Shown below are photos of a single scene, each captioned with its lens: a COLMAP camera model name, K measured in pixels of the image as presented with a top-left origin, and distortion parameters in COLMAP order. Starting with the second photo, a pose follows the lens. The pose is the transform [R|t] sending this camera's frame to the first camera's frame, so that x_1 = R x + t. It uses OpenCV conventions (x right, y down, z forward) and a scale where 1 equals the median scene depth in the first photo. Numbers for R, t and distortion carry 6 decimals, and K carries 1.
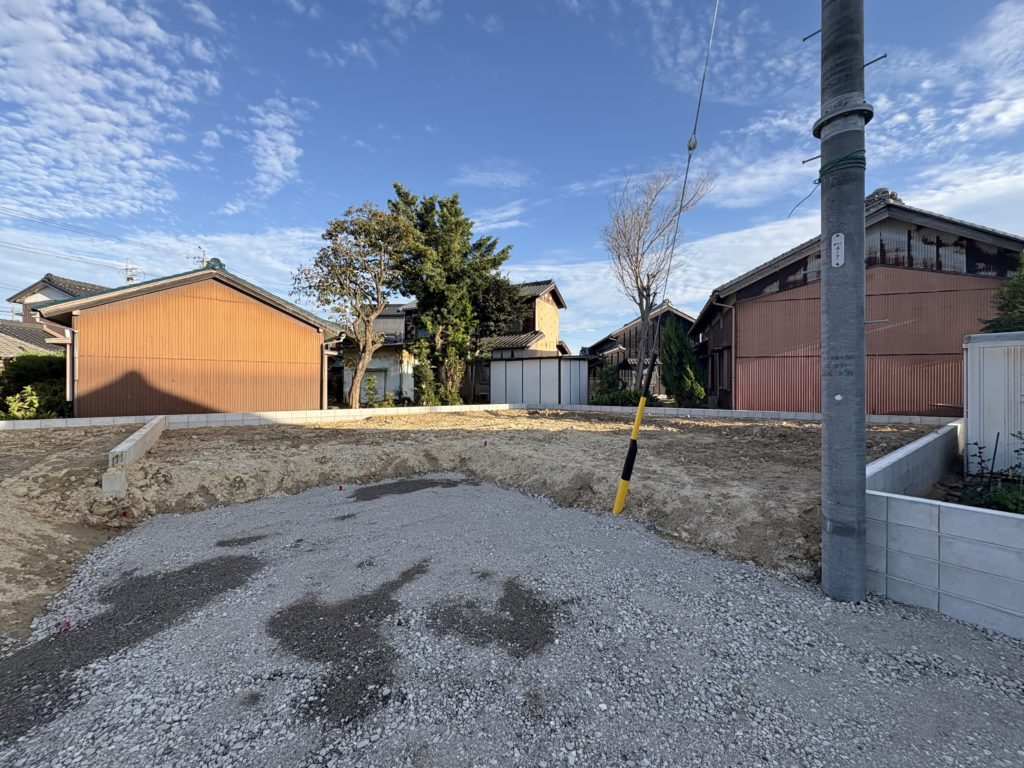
lens RADIAL K [[405.6, 0, 510.5], [0, 405.6, 383.0], [0, 0, 1]] dist [0.000806, 0.000297]
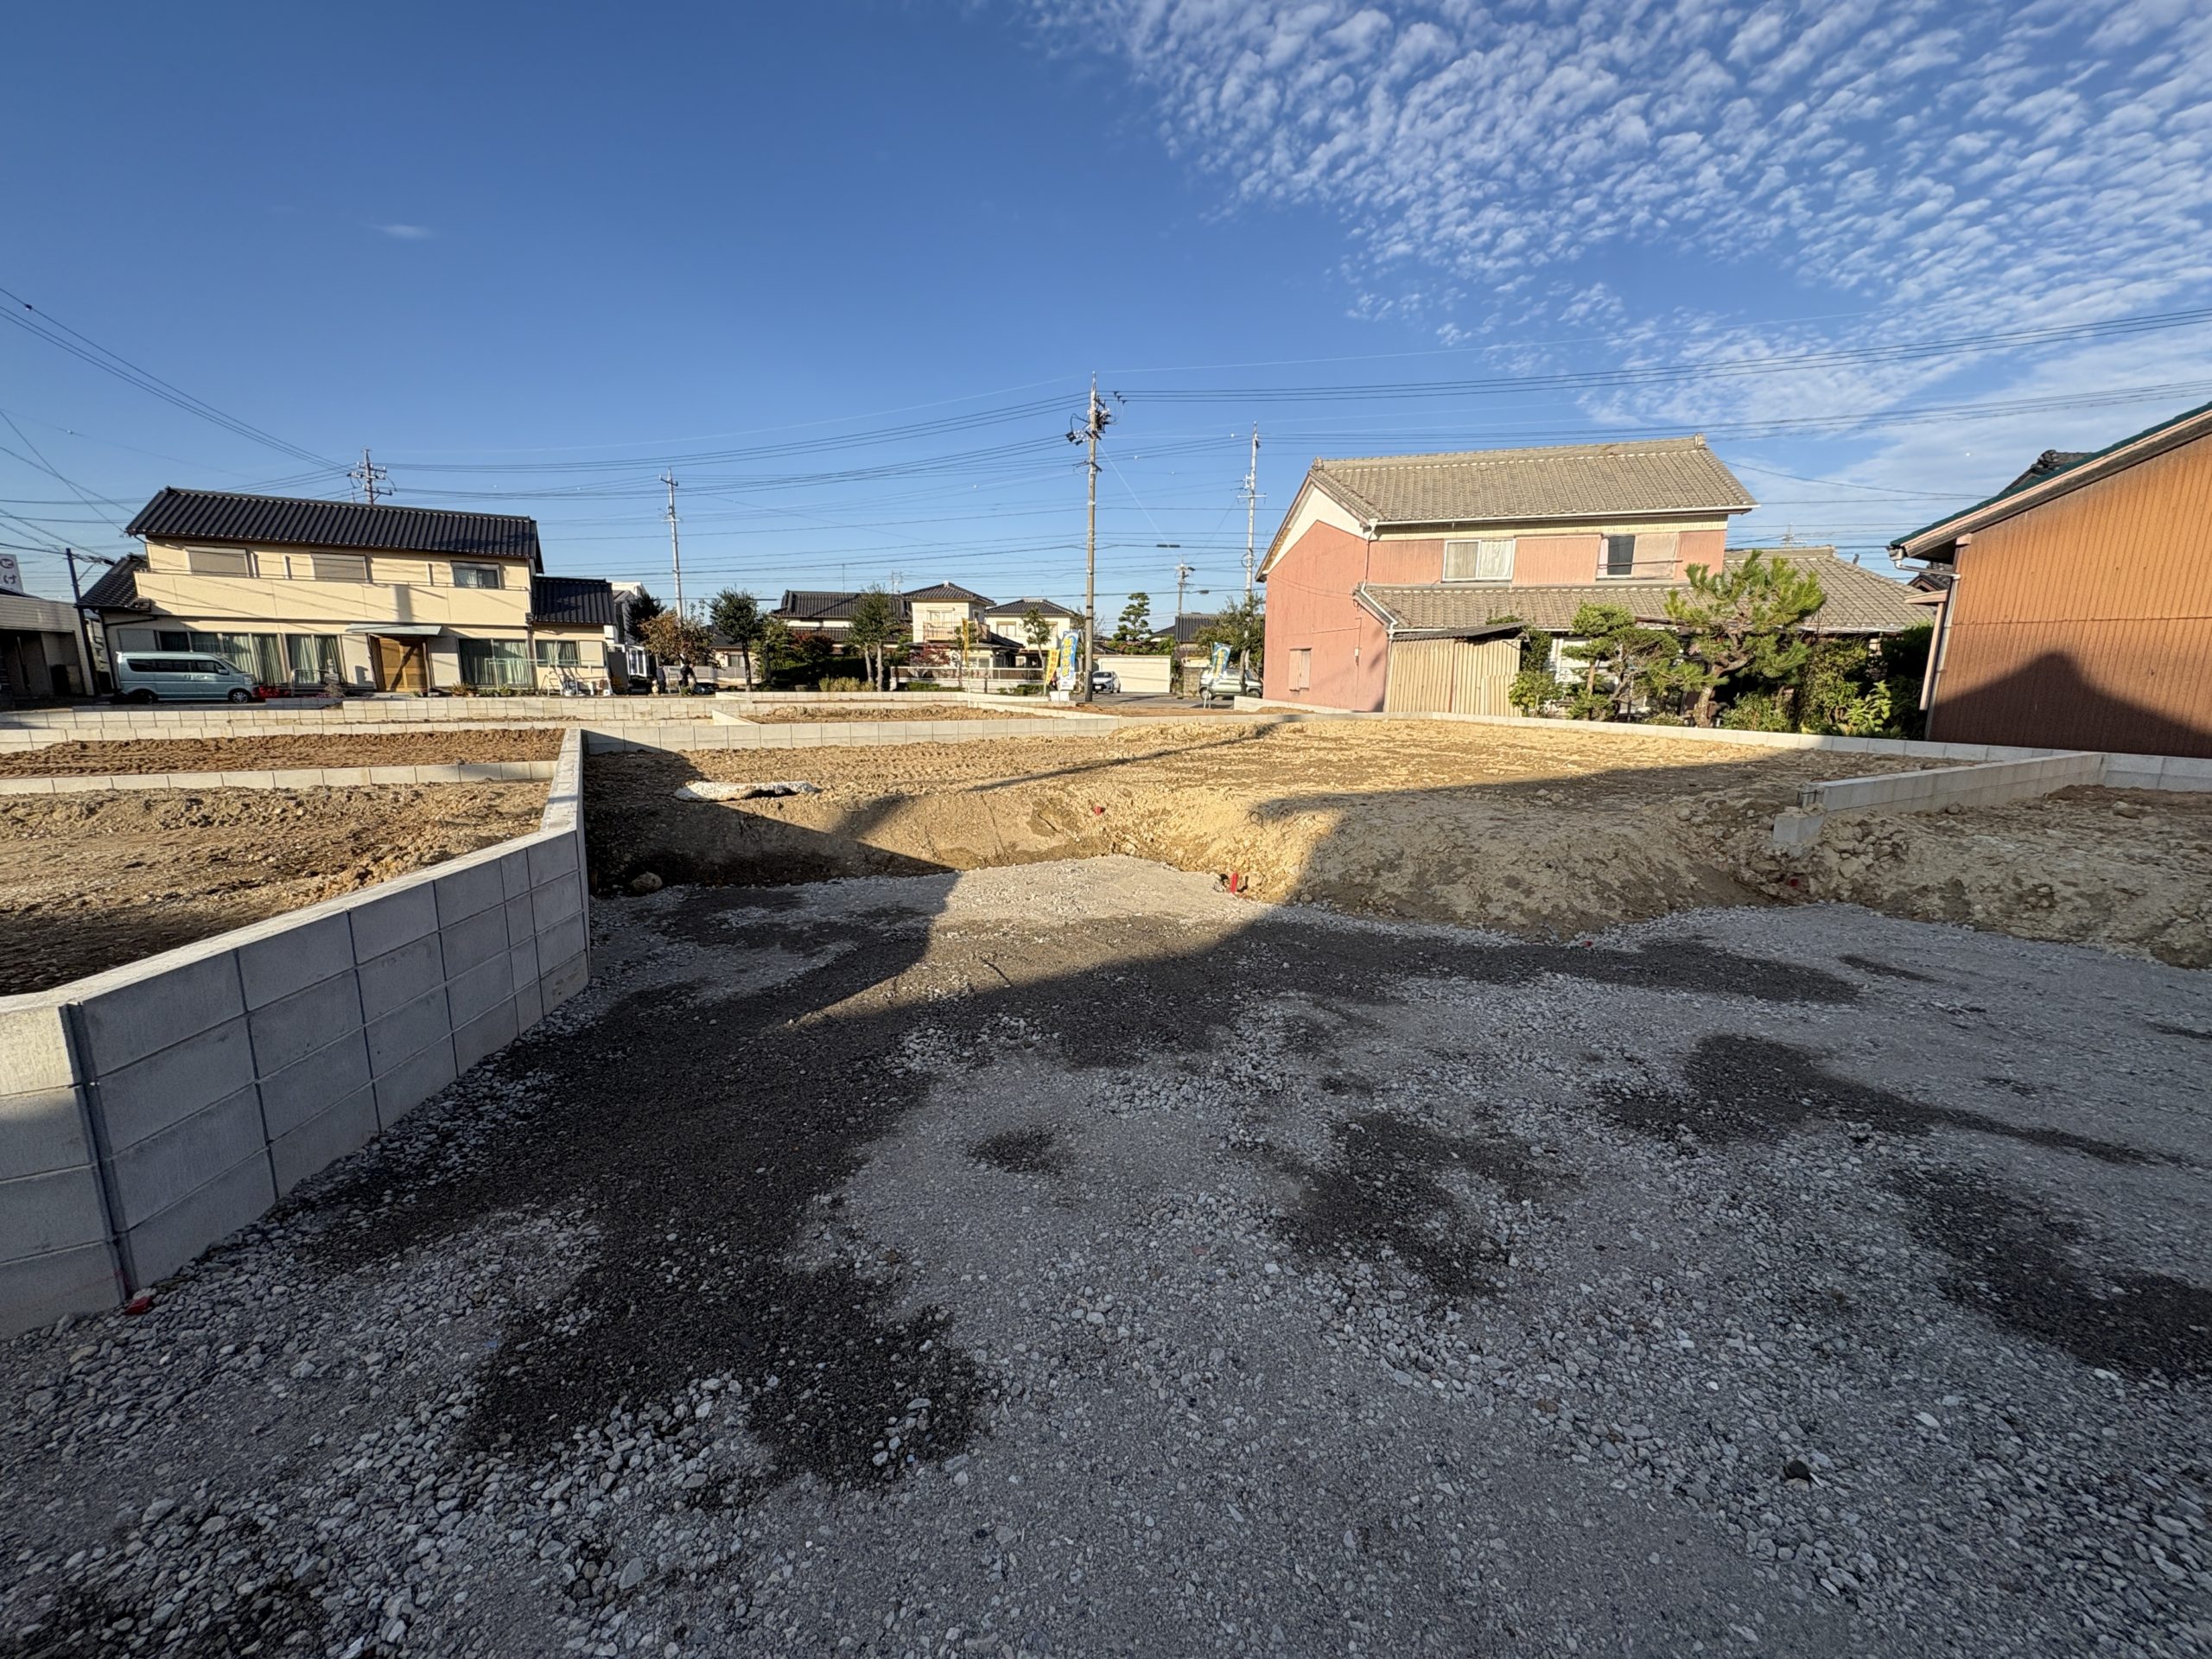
lens RADIAL K [[876.1, 0, 1102.8], [0, 876.1, 827.3], [0, 0, 1]] dist [0.000806, 0.000297]
pose [[-0.121667, 0.174064, -0.977189, 0.233259], [-0.013991, 0.984105, 0.177038, 0.006724], [0.992472, 0.035212, -0.117298, 0.046355]]
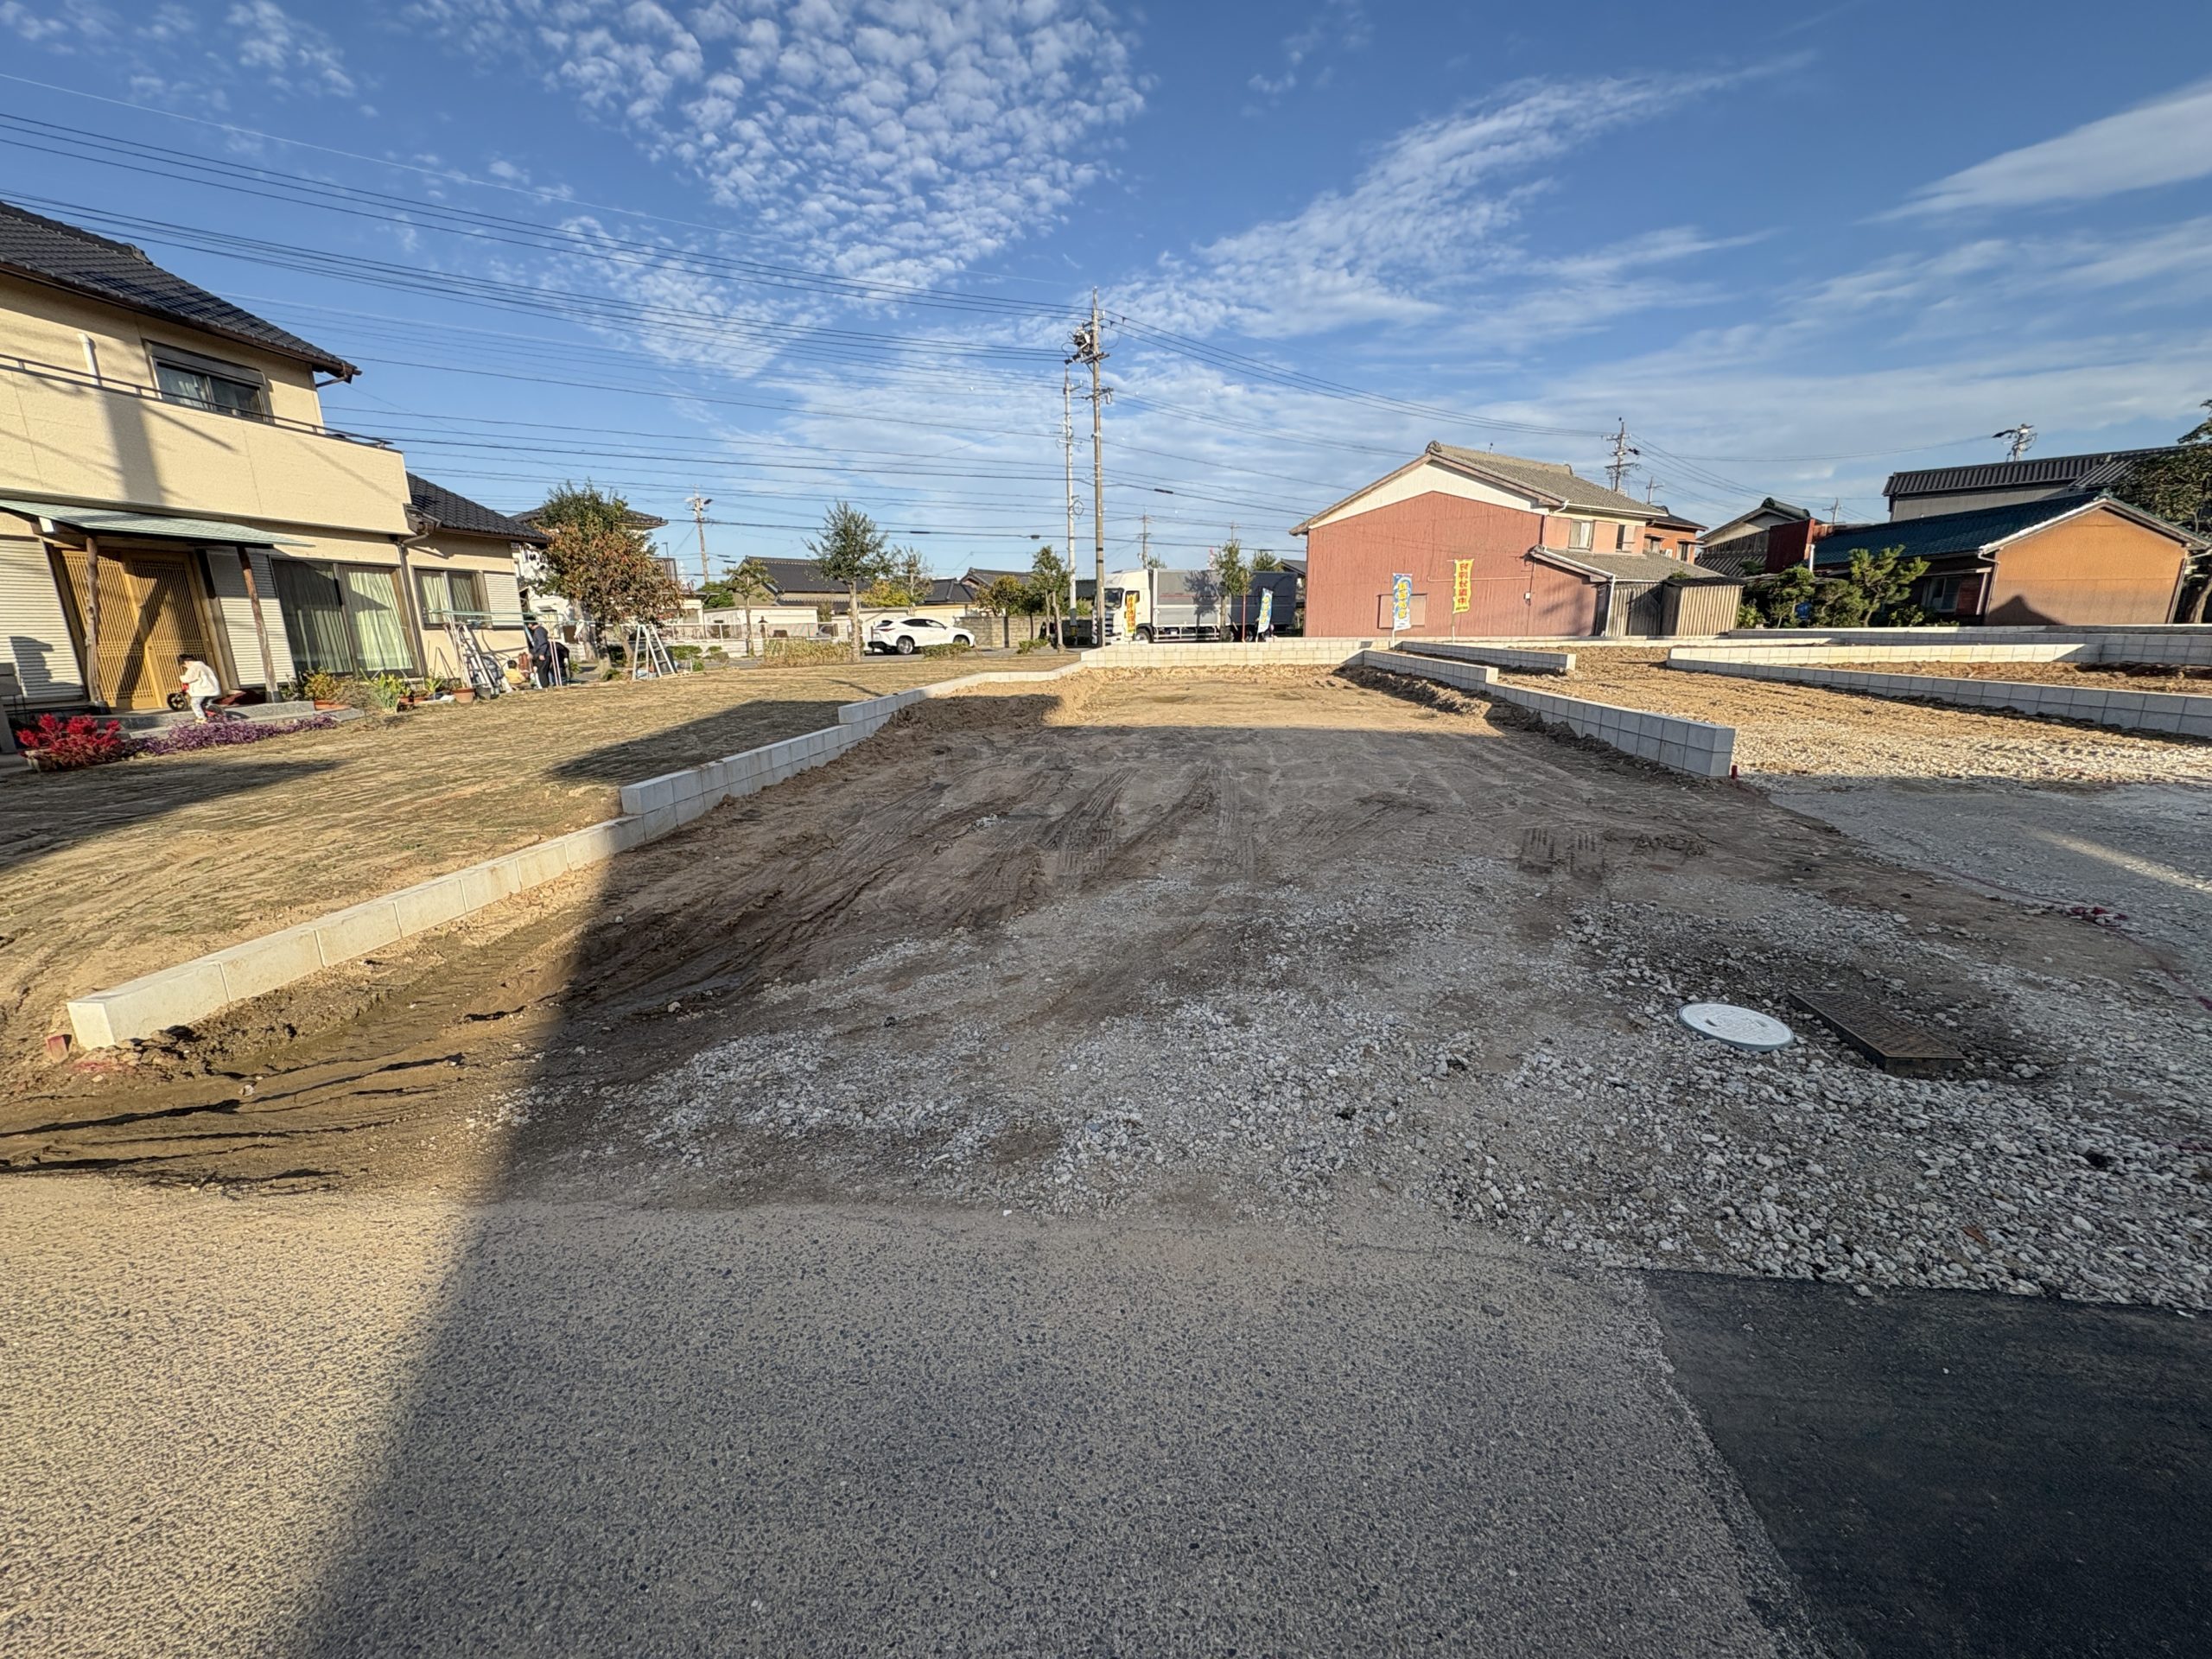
lens RADIAL K [[876.1, 0, 1102.8], [0, 876.1, 827.3], [0, 0, 1]] dist [0.000806, 0.000297]
pose [[0.738919, 0.140625, -0.658956, -1.254312], [0.014509, 0.974431, 0.224219, 0.042246], [0.673638, -0.175241, 0.717985, -3.374424]]
